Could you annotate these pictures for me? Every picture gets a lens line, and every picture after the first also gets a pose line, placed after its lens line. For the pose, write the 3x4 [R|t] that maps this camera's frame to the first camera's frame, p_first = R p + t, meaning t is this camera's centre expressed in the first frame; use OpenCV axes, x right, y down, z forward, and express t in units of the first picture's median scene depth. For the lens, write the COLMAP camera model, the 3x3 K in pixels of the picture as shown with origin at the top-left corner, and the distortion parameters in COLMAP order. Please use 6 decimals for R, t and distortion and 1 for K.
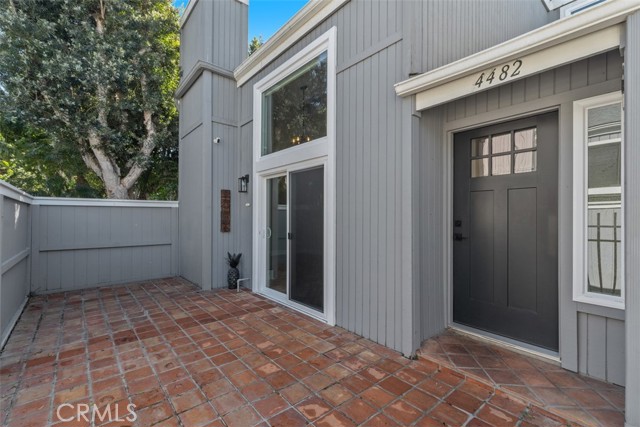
lens RADIAL K [[291.1, 0, 321.5], [0, 291.1, 215.9], [0, 0, 1]] dist [0.010711, -0.001923]
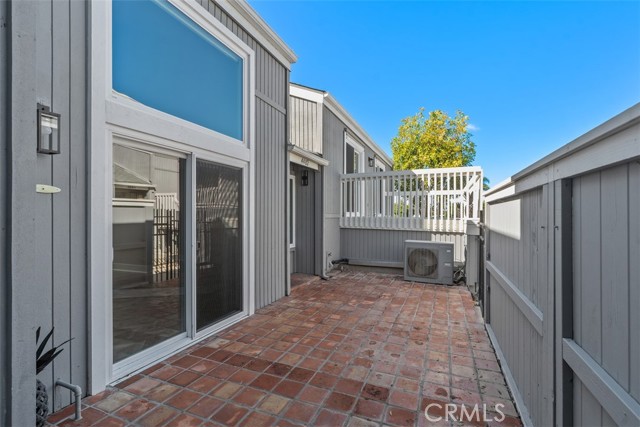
lens RADIAL K [[304.7, 0, 320.9], [0, 304.7, 215.4], [0, 0, 1]] dist [0.003197, 0.000178]
pose [[-0.465279, -0.001340, 0.885163, -1.225149], [-0.006708, 0.999975, -0.002013, -0.008589], [-0.885139, -0.006874, -0.465276, 1.420929]]
